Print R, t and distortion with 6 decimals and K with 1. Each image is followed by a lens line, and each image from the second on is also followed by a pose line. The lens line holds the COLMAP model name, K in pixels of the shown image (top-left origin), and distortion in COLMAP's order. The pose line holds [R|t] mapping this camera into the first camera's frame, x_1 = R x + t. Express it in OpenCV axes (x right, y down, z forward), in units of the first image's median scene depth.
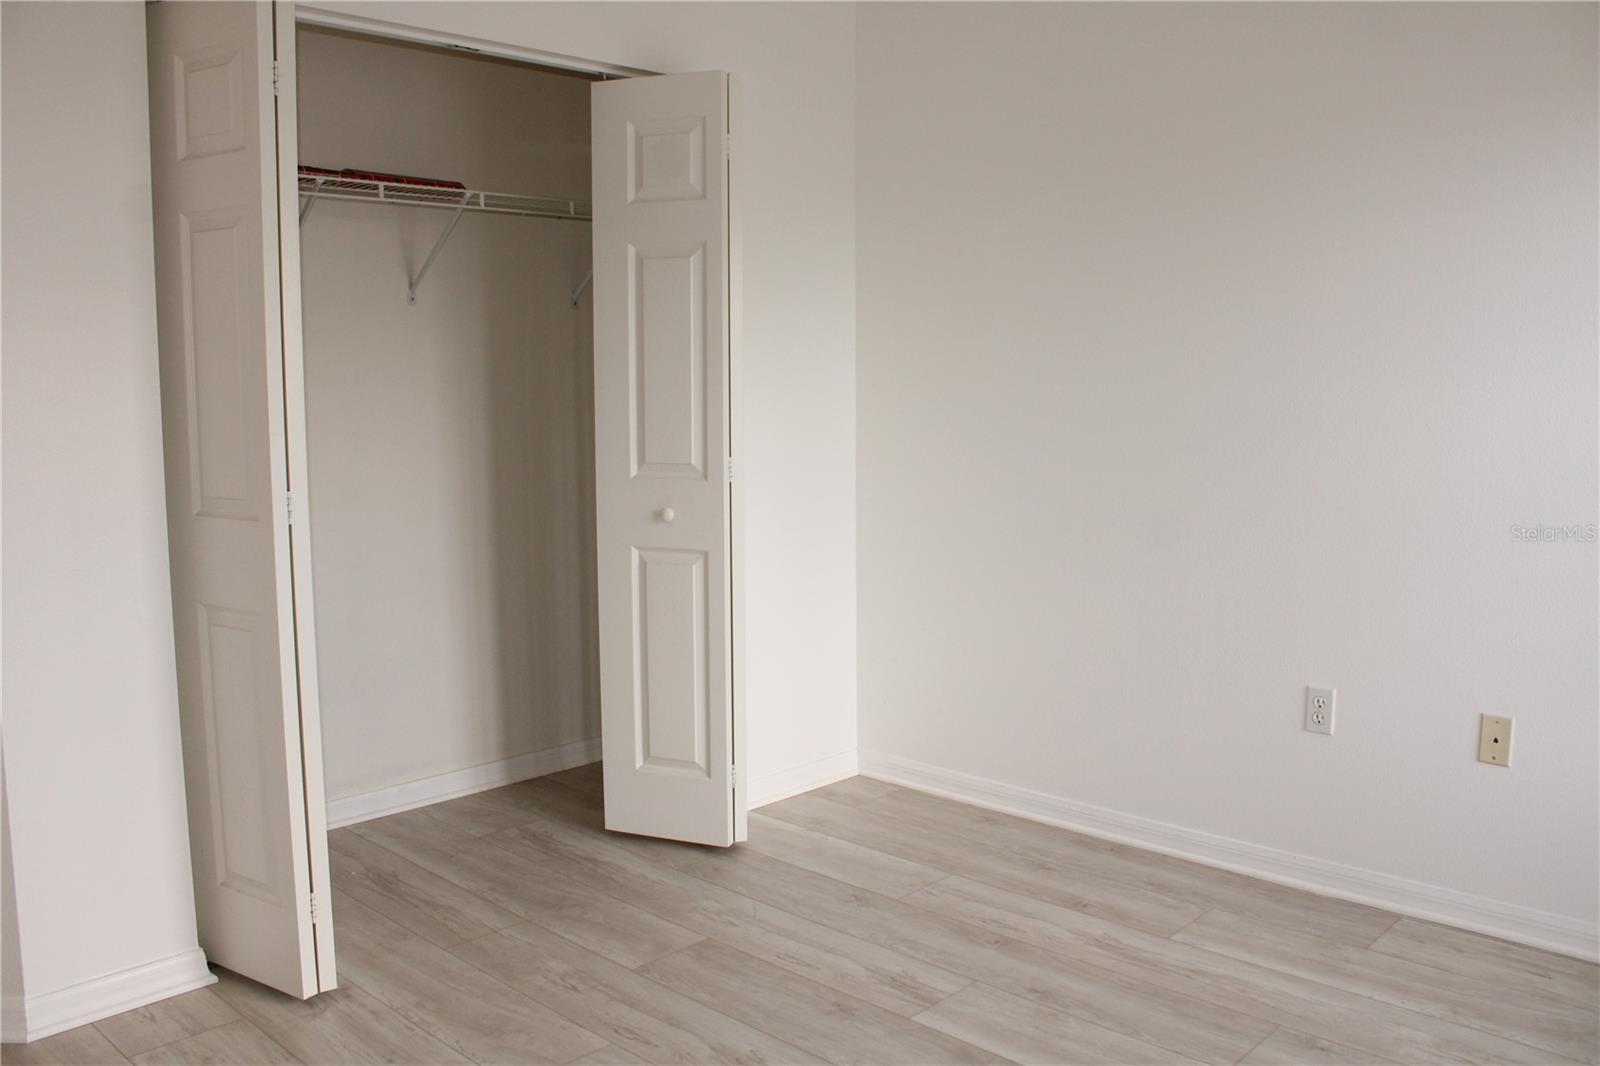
lens RADIAL K [[1351.9, 0, 789.6], [0, 1351.9, 529.1], [0, 0, 1]] dist [-0.161076, 0.144834]
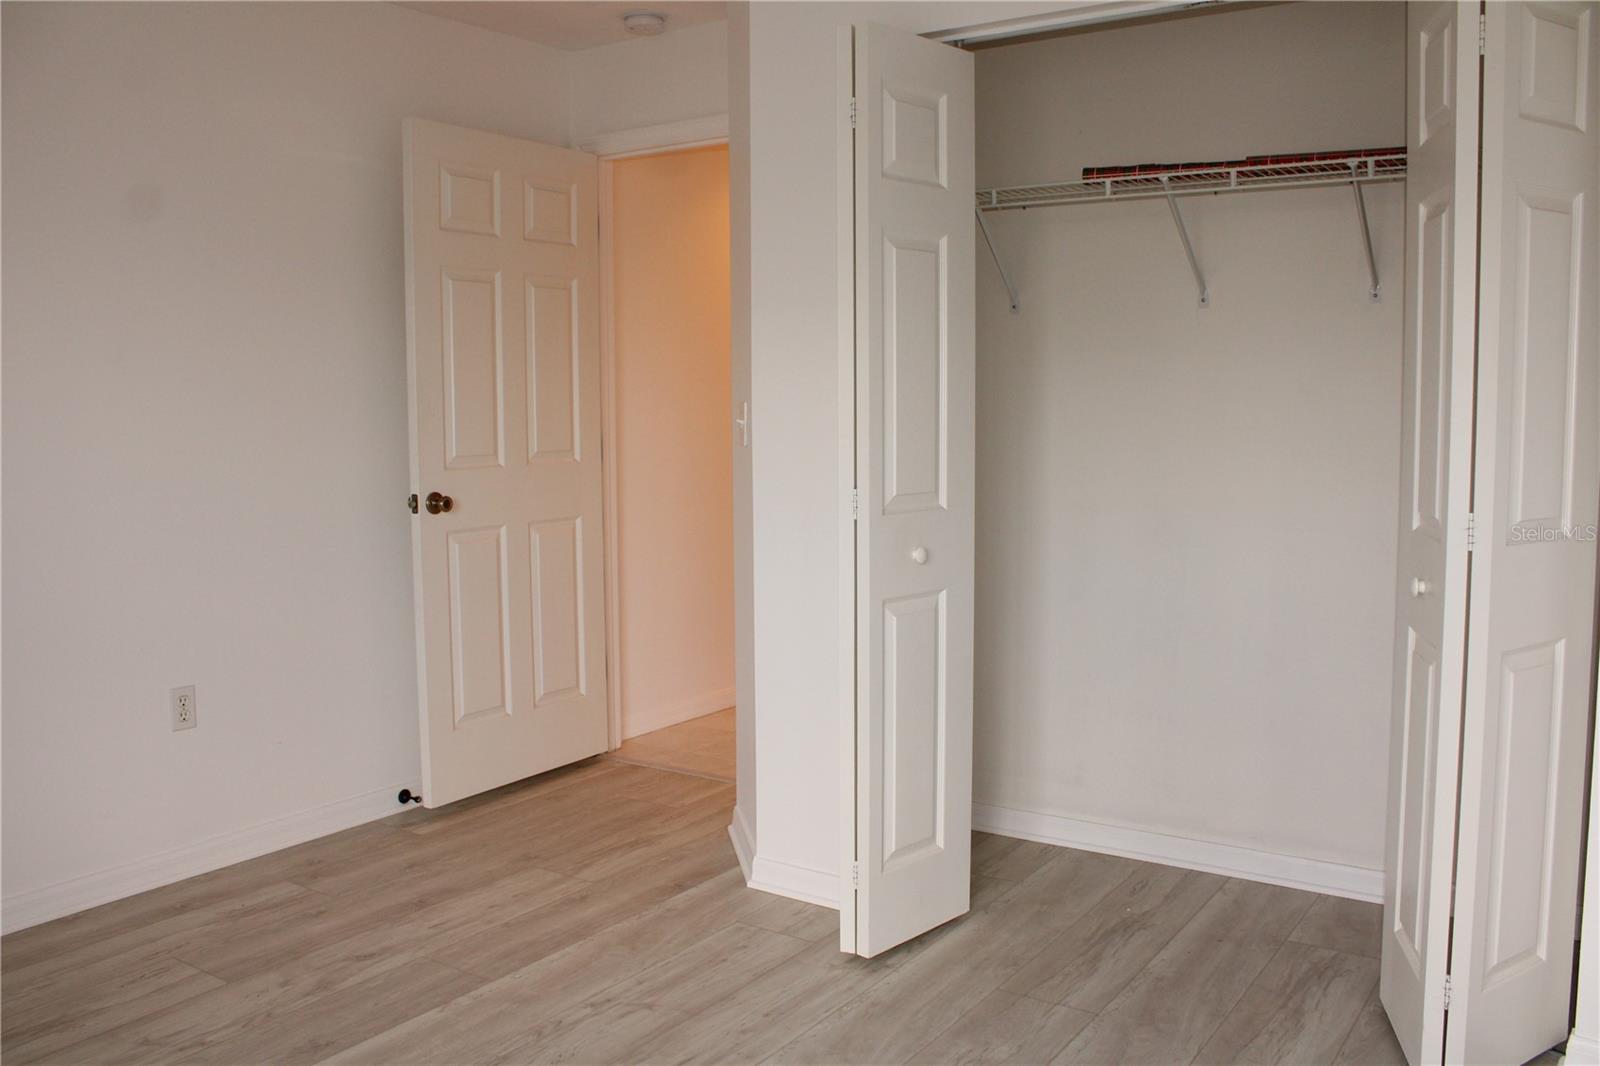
lens RADIAL K [[1351.9, 0, 791.8], [0, 1351.9, 530.8], [0, 0, 1]] dist [-0.161076, 0.144834]
pose [[0.169379, 0.110697, -0.979315, 0.546485], [-0.111141, 0.989479, 0.092623, -0.071876], [0.979264, 0.093154, 0.179900, 0.584107]]
